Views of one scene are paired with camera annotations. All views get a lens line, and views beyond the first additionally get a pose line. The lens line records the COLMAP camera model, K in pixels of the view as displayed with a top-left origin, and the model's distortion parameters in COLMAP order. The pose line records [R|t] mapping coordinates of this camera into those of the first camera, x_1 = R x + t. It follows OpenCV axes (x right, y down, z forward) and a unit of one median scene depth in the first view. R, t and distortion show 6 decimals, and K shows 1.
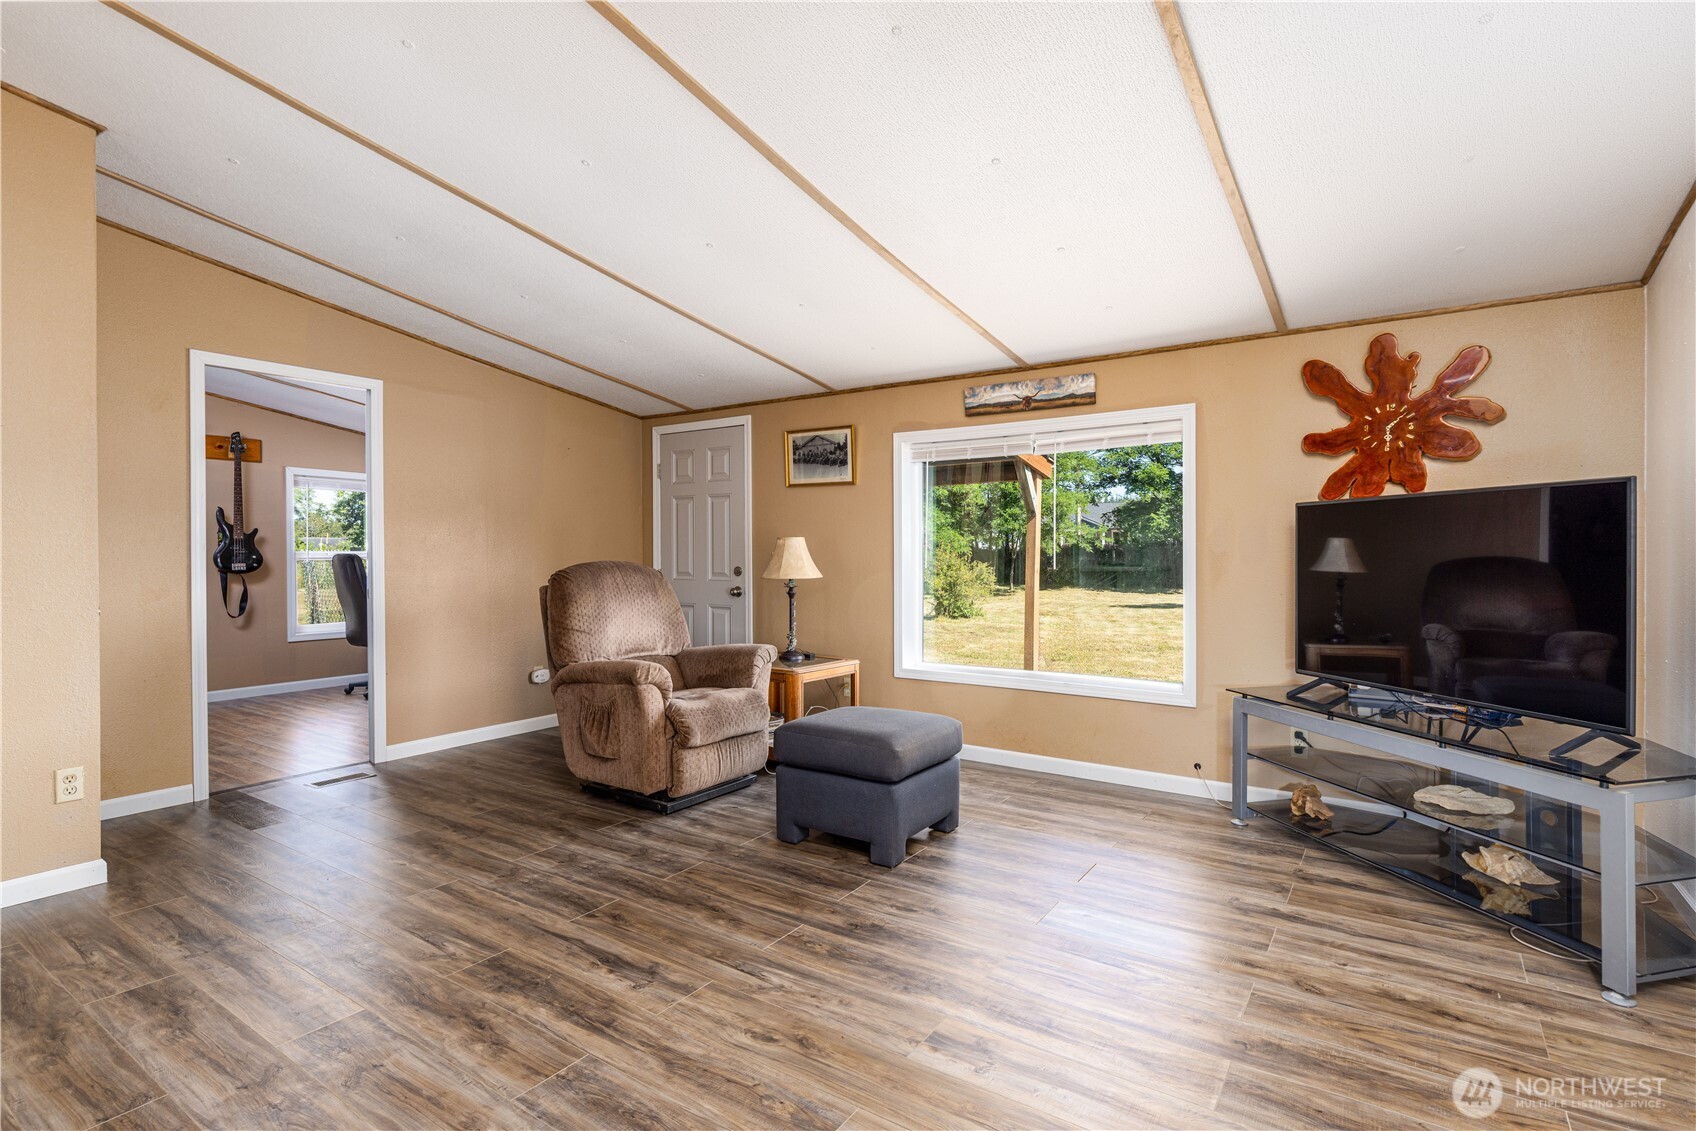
lens RADIAL K [[825.6, 0, 848.0], [0, 825.6, 565.5], [0, 0, 1]] dist [-0.006577, -0.000673]
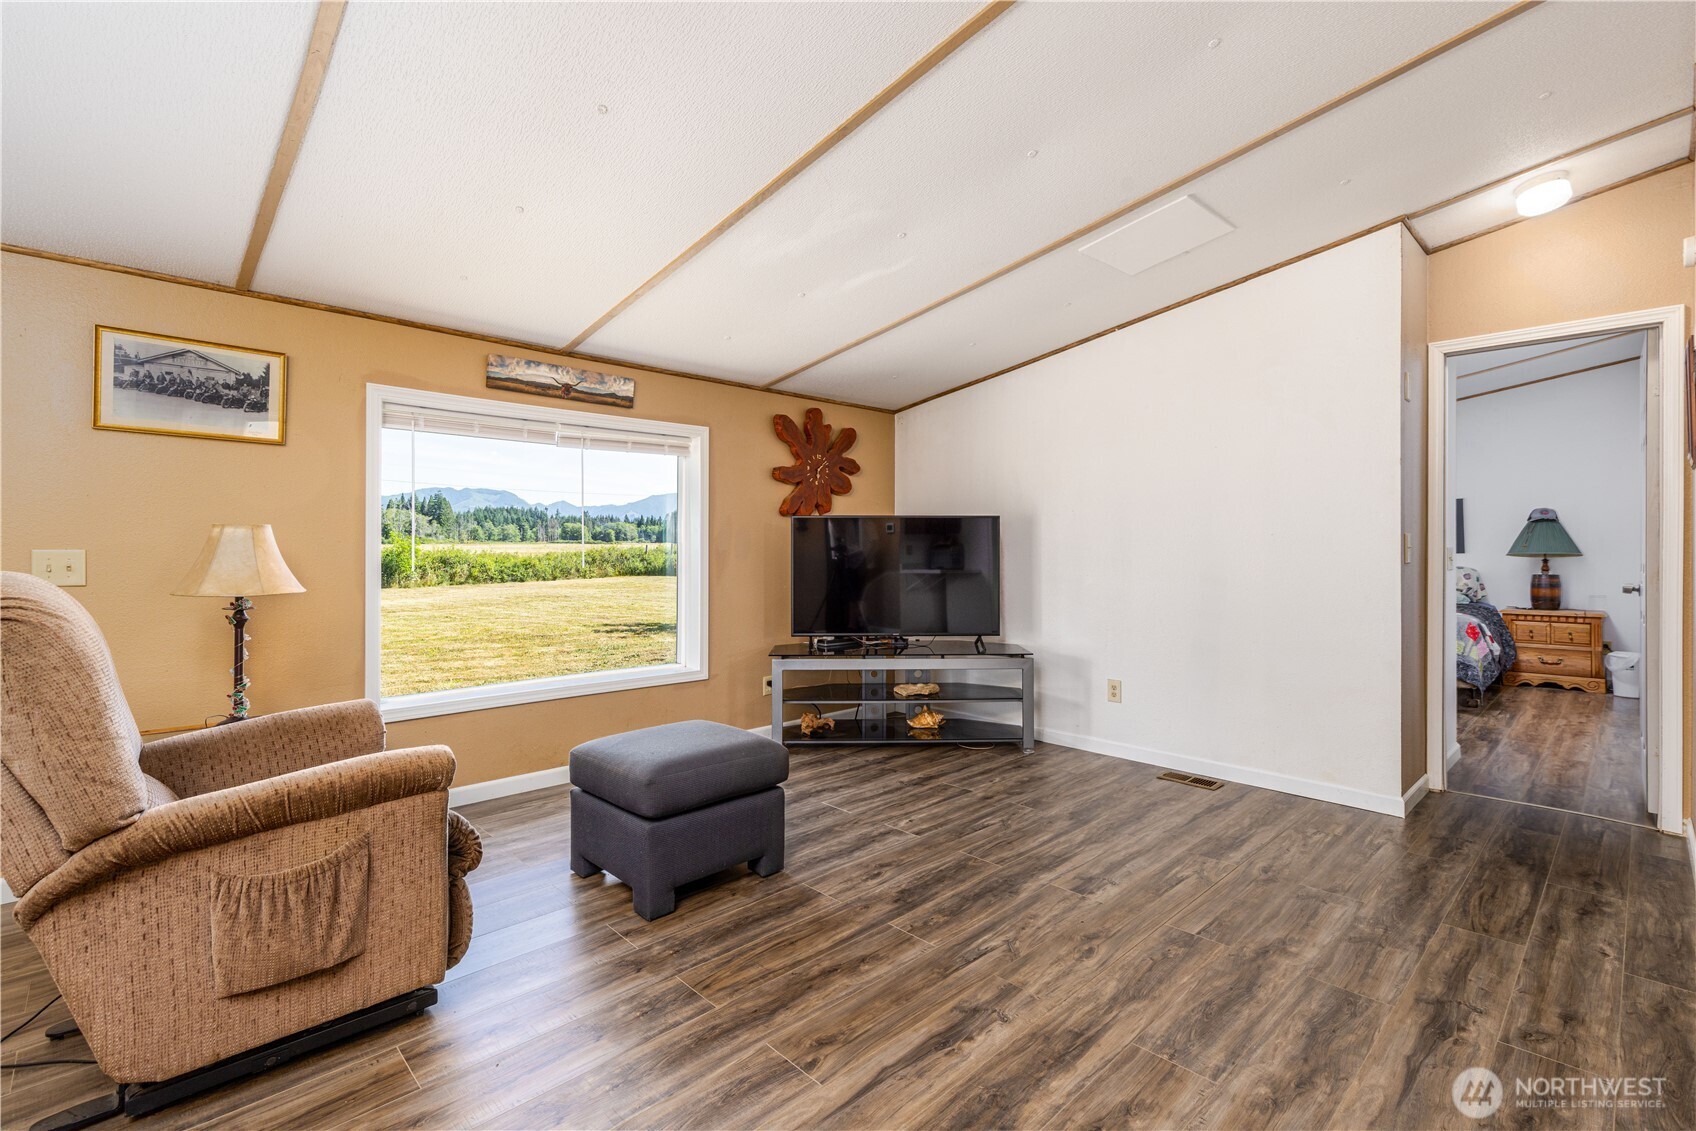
lens RADIAL K [[770.0, 0, 878.6], [0, 770.0, 546.3], [0, 0, 1]] dist [0.010687, -0.000258]
pose [[0.179533, 0.003943, 0.983744, -0.775533], [0.012672, 0.999900, -0.006320, -0.013290], [-0.983670, 0.013601, 0.179465, 0.661589]]
